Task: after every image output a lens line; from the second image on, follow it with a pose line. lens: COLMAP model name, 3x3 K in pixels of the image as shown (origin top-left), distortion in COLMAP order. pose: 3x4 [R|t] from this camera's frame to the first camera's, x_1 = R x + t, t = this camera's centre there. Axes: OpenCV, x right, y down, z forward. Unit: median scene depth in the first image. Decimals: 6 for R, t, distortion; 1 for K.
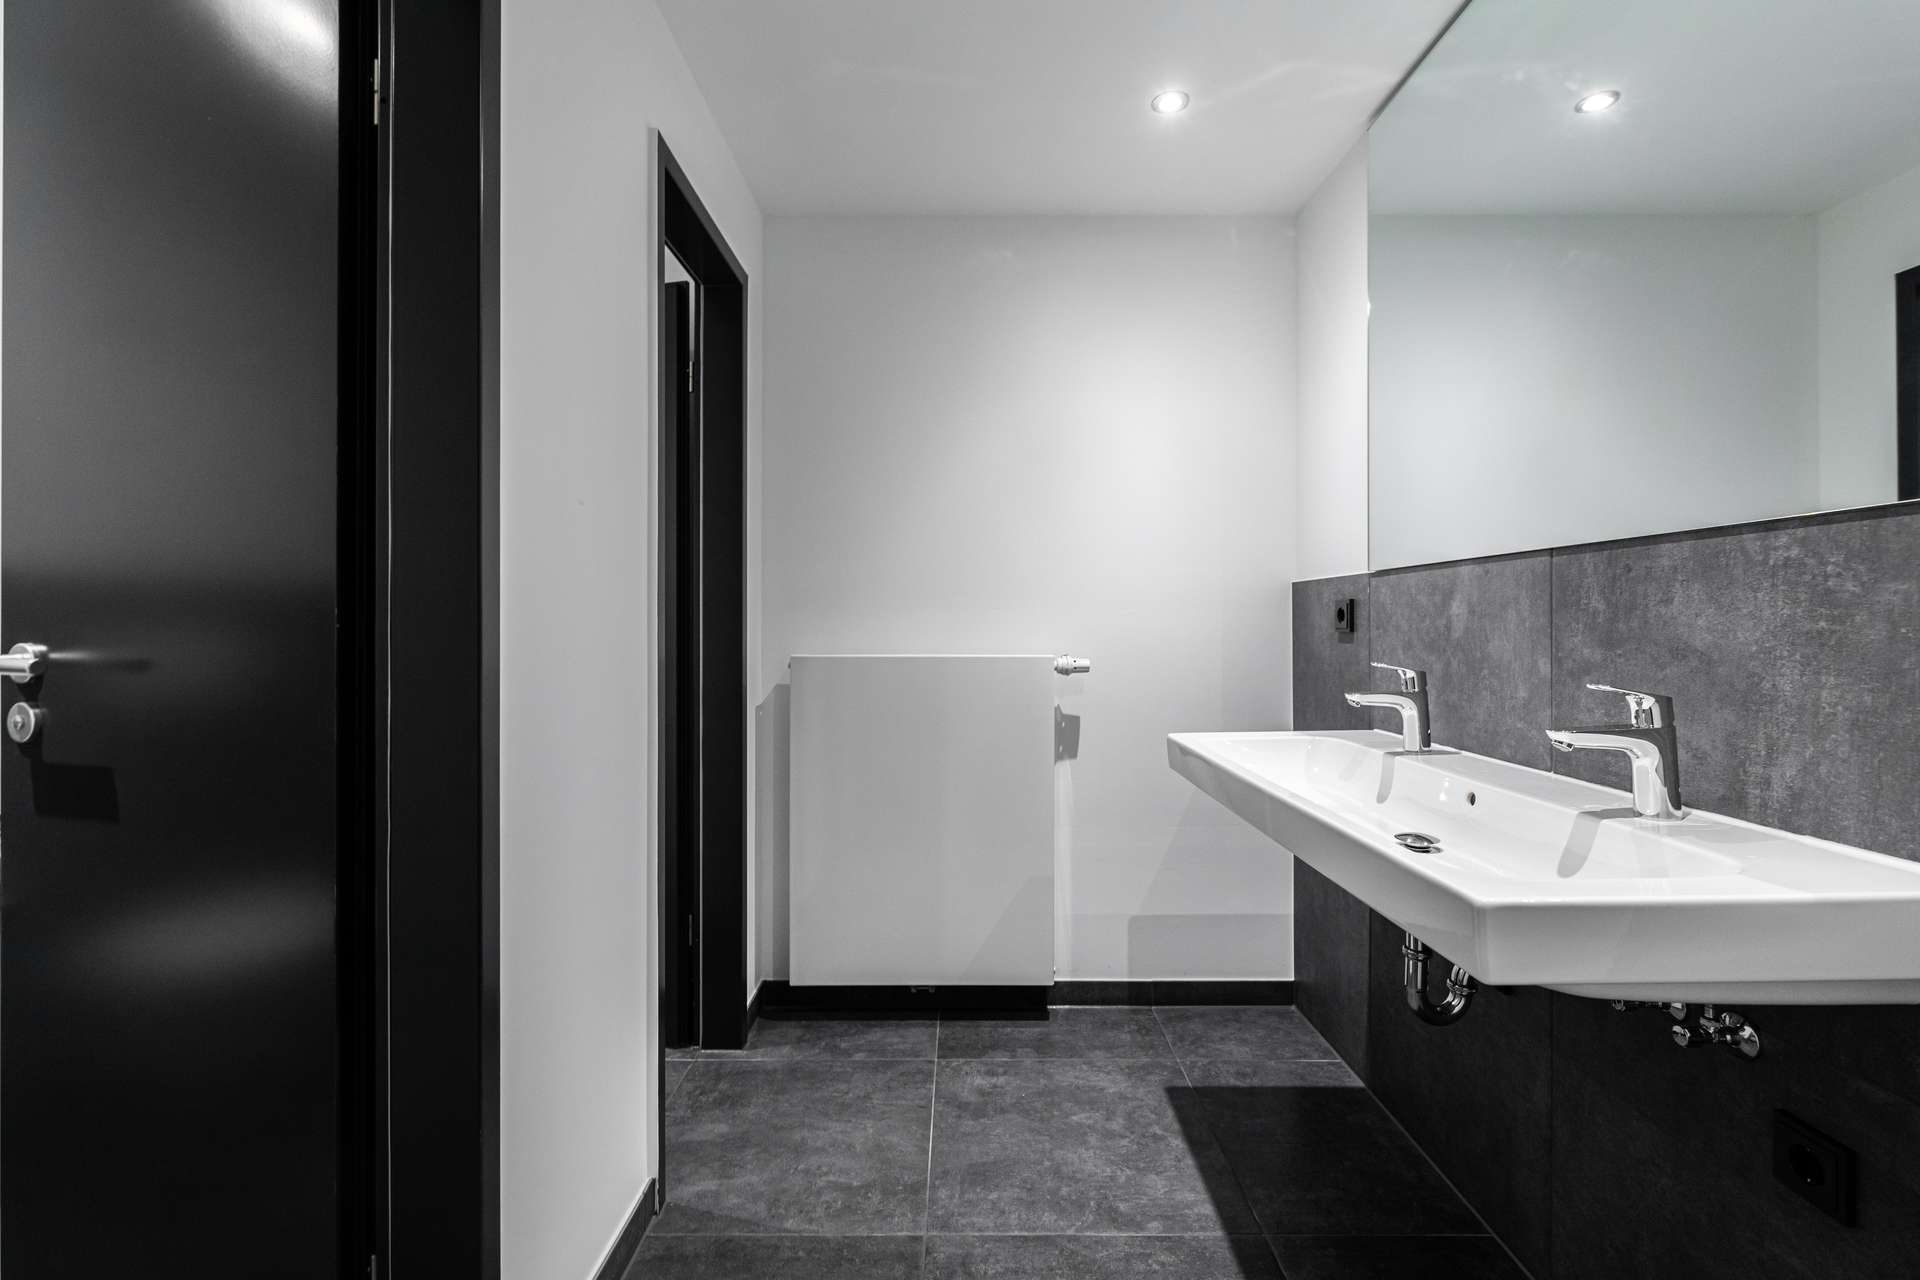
lens RADIAL K [[841.1, 0, 961.7], [0, 841.1, 623.7], [0, 0, 1]] dist [-0.000484, -0.000770]
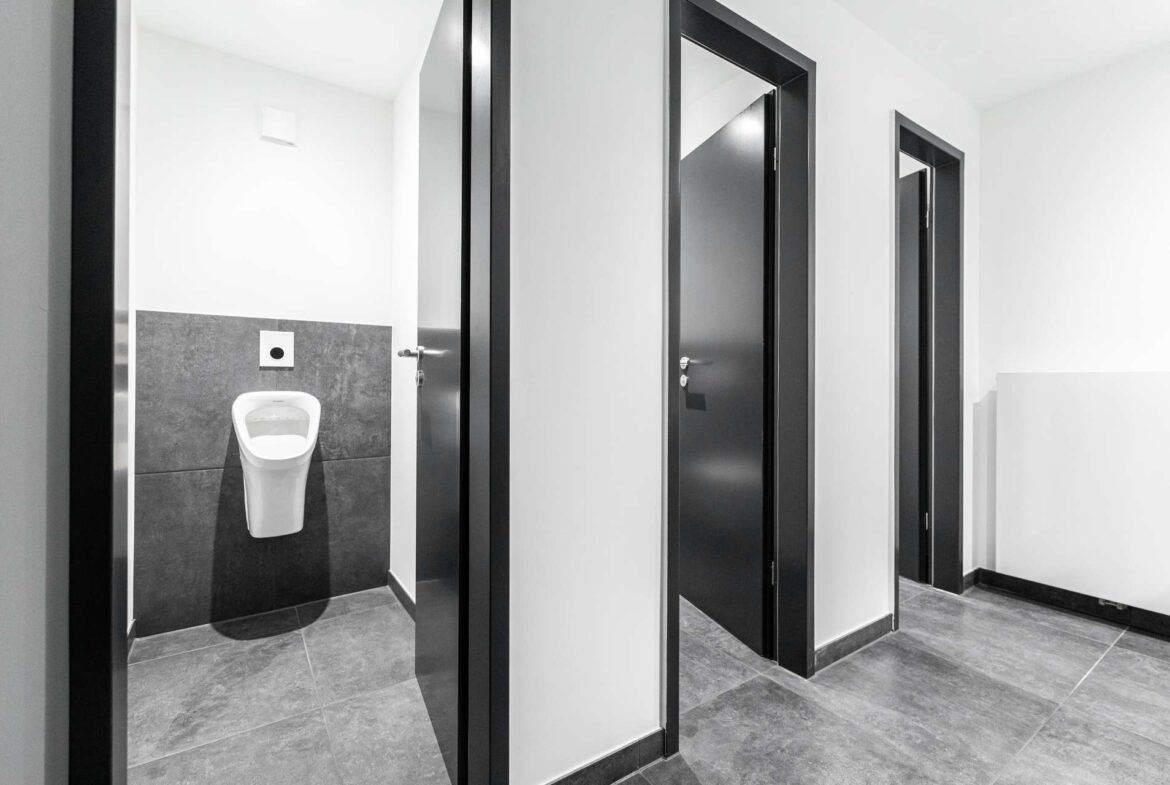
lens RADIAL K [[512.6, 0, 586.0], [0, 512.6, 382.6], [0, 0, 1]] dist [-0.000484, -0.000770]
pose [[0.562229, 0.002405, -0.826978, 0.194968], [-0.001570, 0.999997, 0.001841, 0.065037], [0.826980, 0.000263, 0.562231, -0.259024]]
